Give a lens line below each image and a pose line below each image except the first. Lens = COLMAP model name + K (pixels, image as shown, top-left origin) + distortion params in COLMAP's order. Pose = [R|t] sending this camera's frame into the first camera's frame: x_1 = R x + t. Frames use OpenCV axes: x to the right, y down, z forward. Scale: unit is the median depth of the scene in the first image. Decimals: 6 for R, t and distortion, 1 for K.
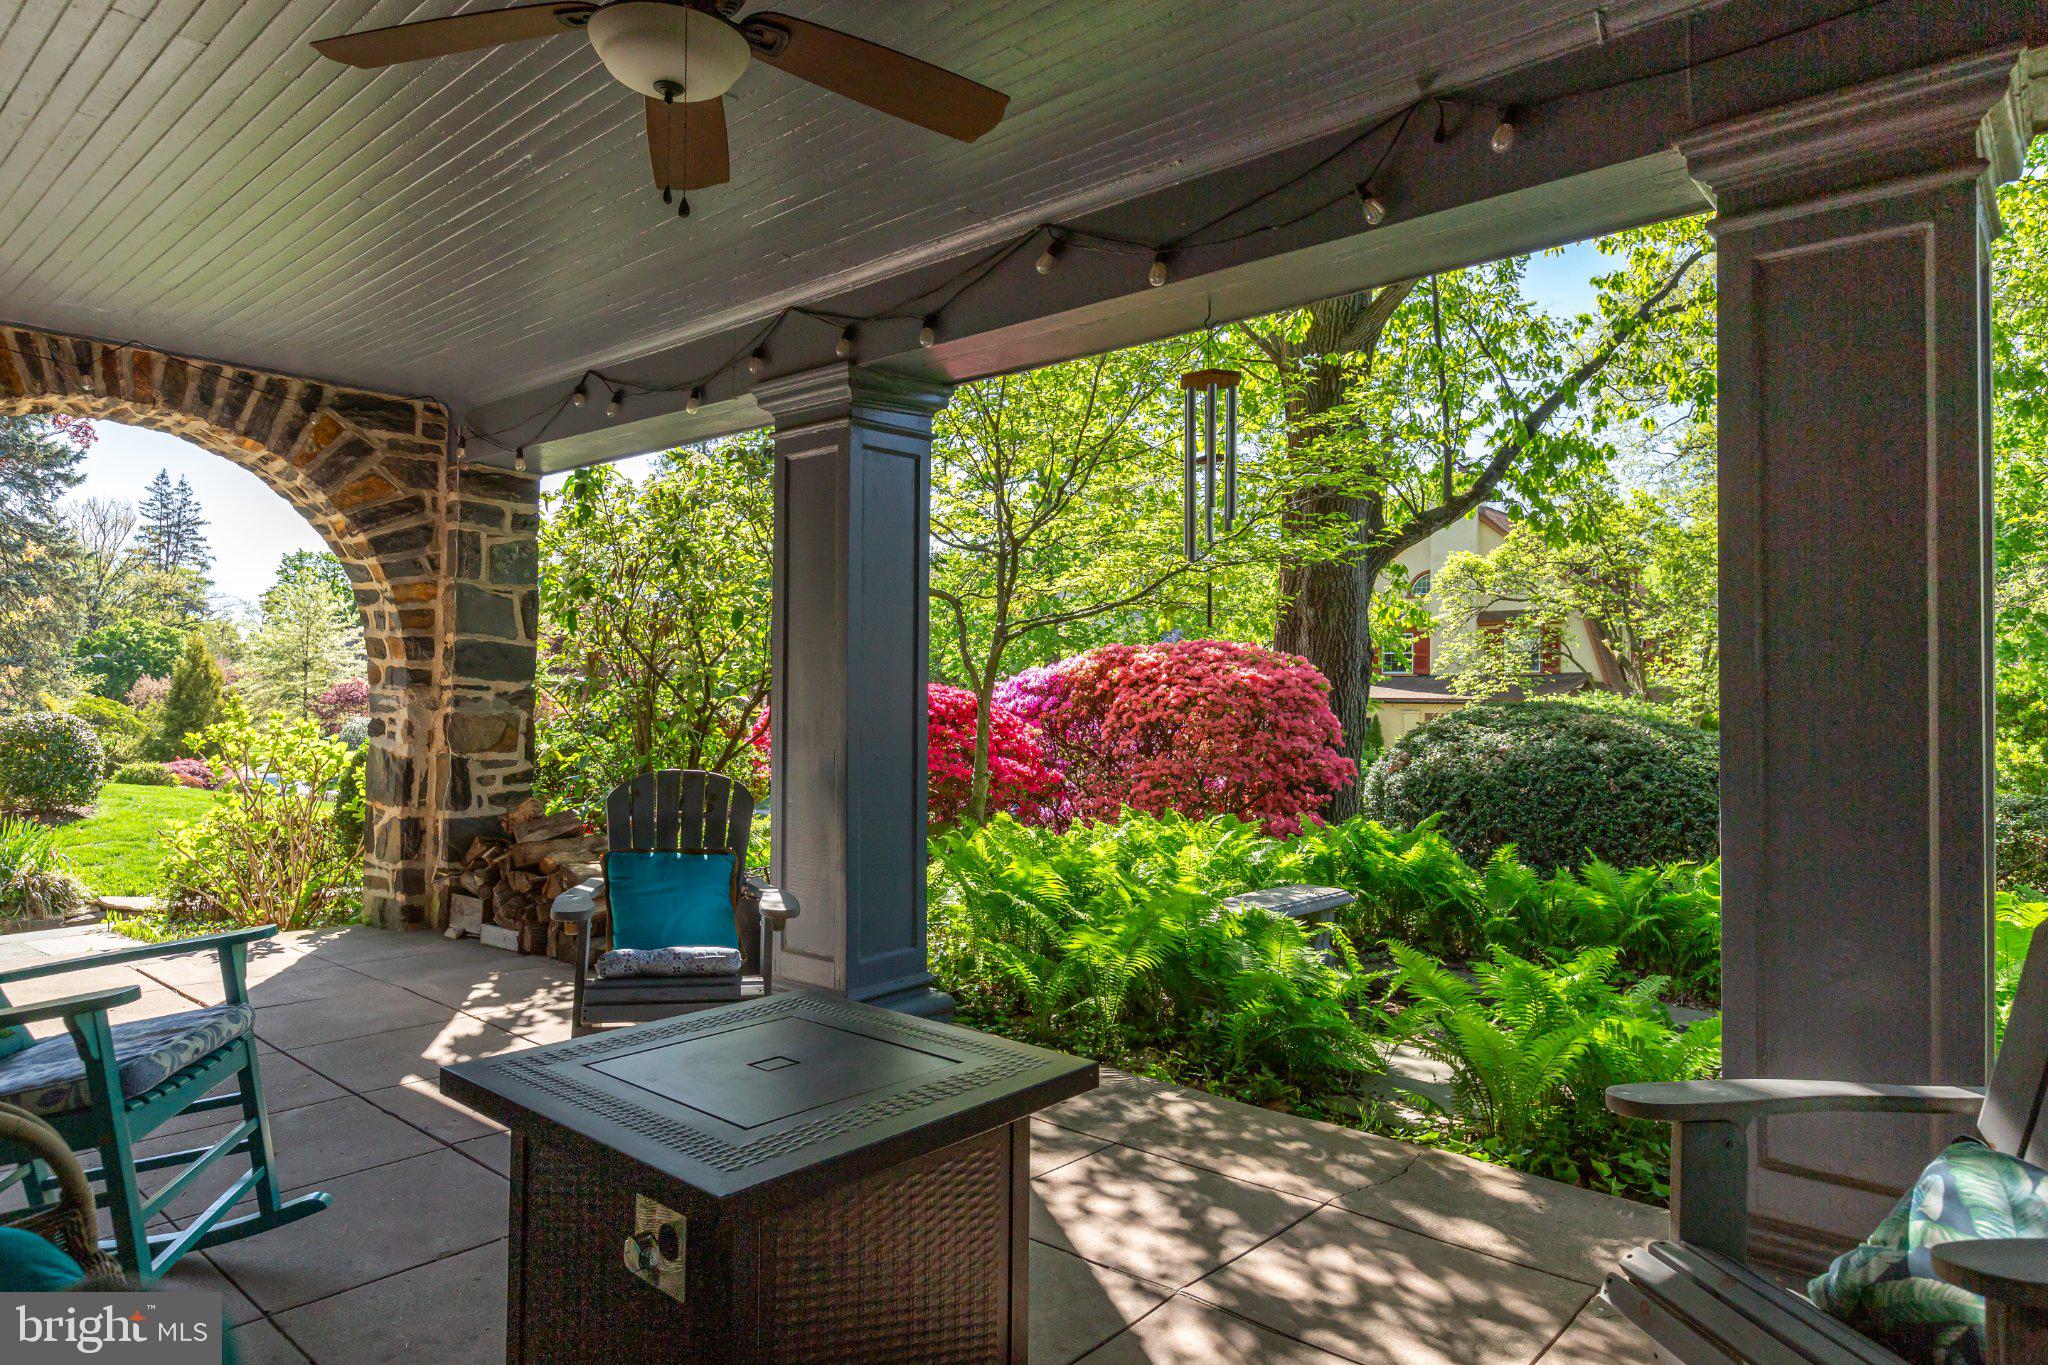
lens RADIAL K [[1068.4, 0, 1024.0], [0, 1068.4, 682.5], [0, 0, 1]] dist [0.000328, -0.000527]
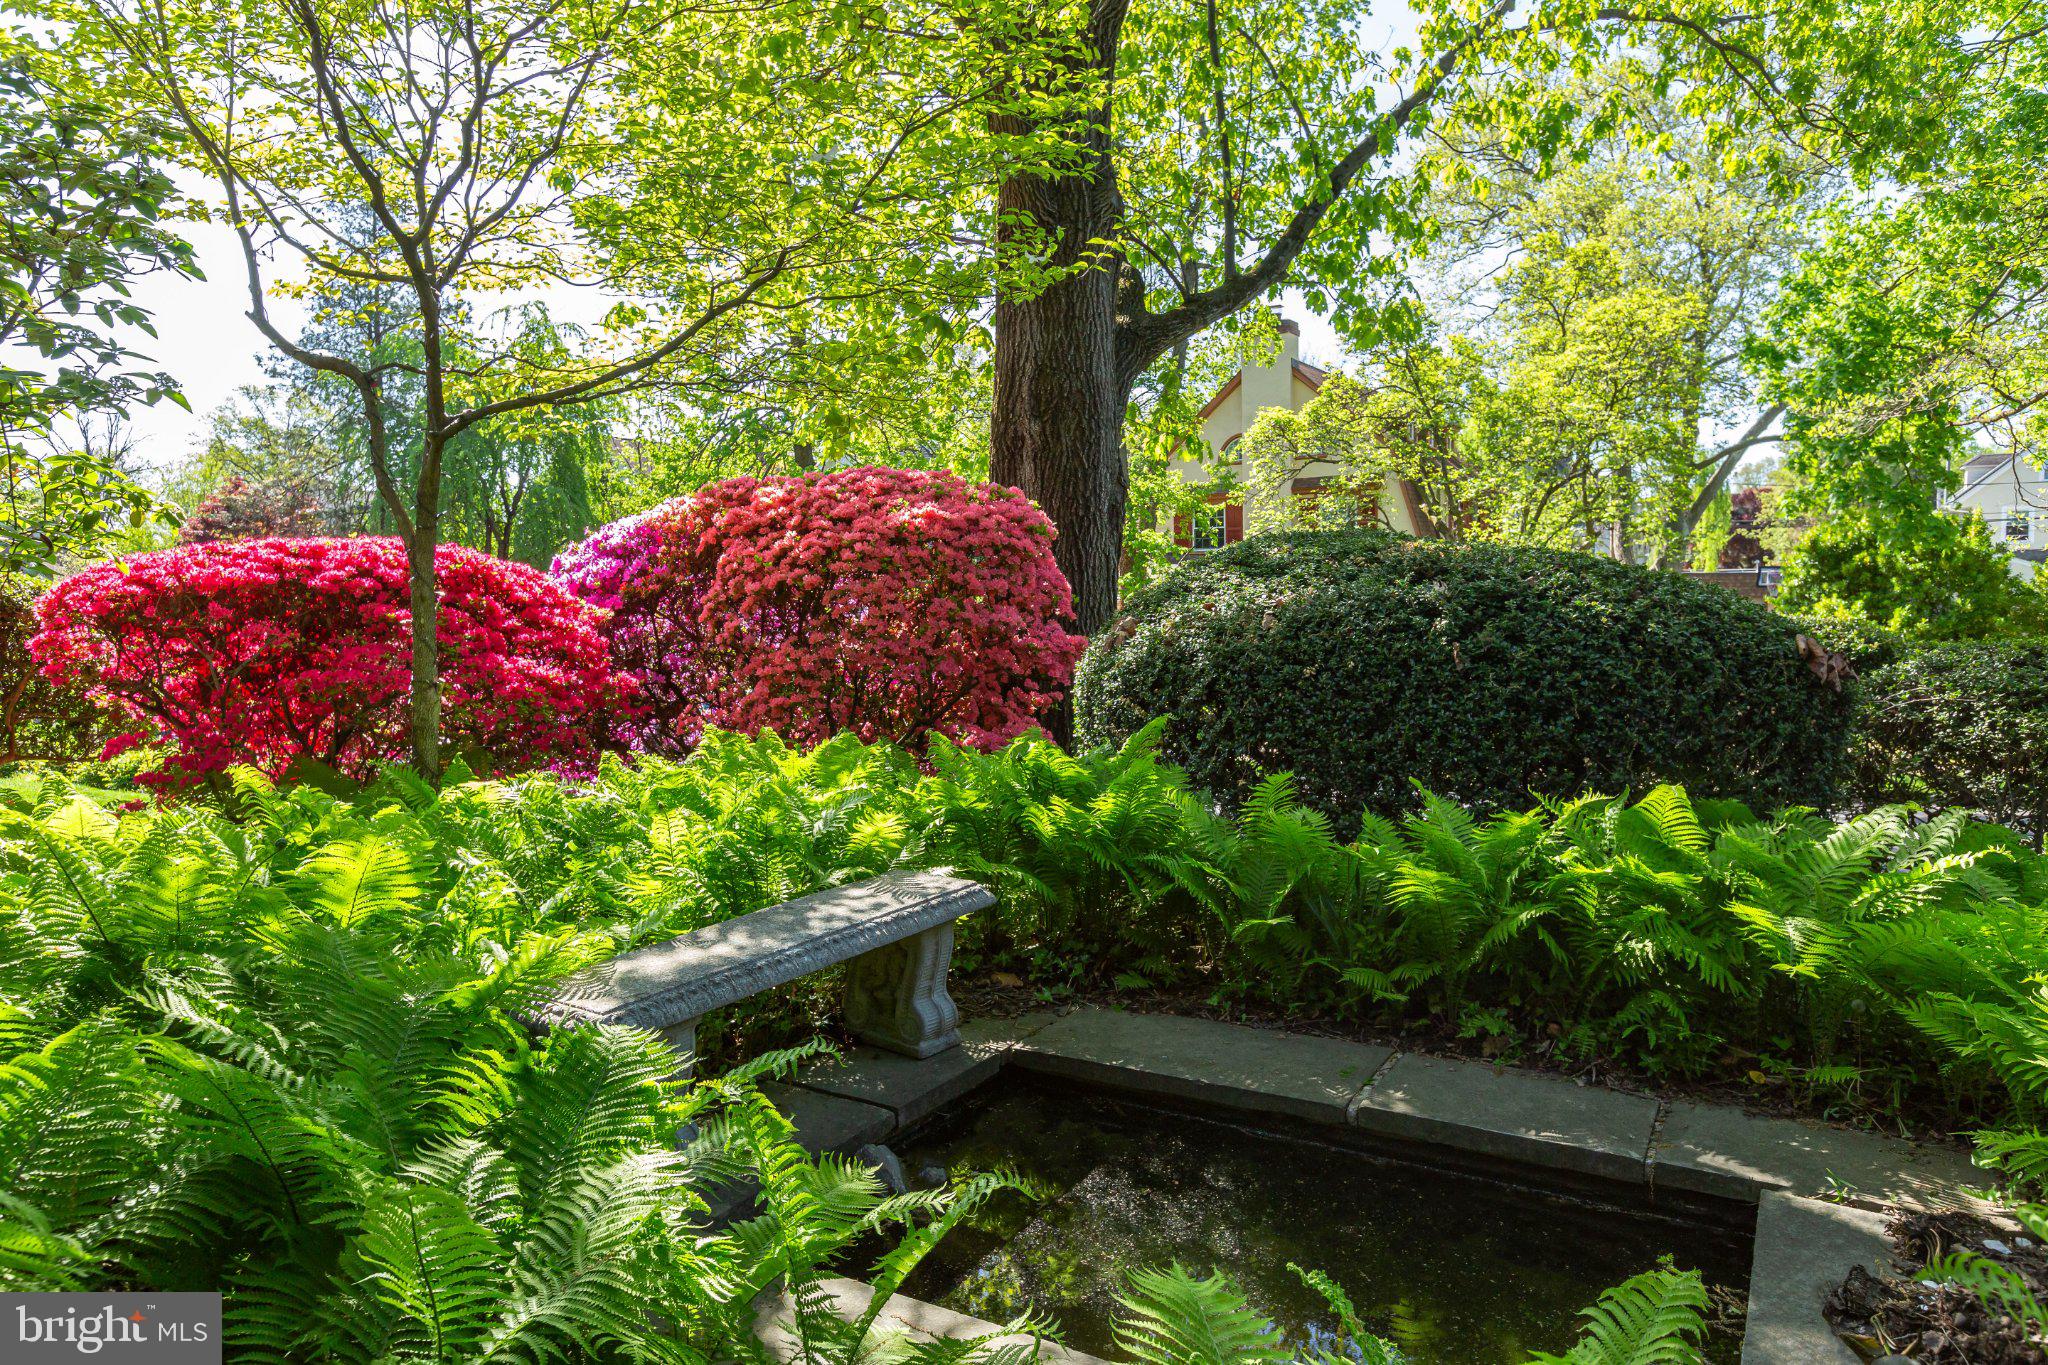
lens RADIAL K [[1281.6, 0, 1024.0], [0, 1281.6, 682.5], [0, 0, 1]] dist [-0.018416, 0.000397]
pose [[0.980250, -0.044301, 0.192738, 0.110409], [0.026597, 0.995265, 0.093489, 0.023174], [-0.195967, -0.086517, 0.976786, 0.215492]]
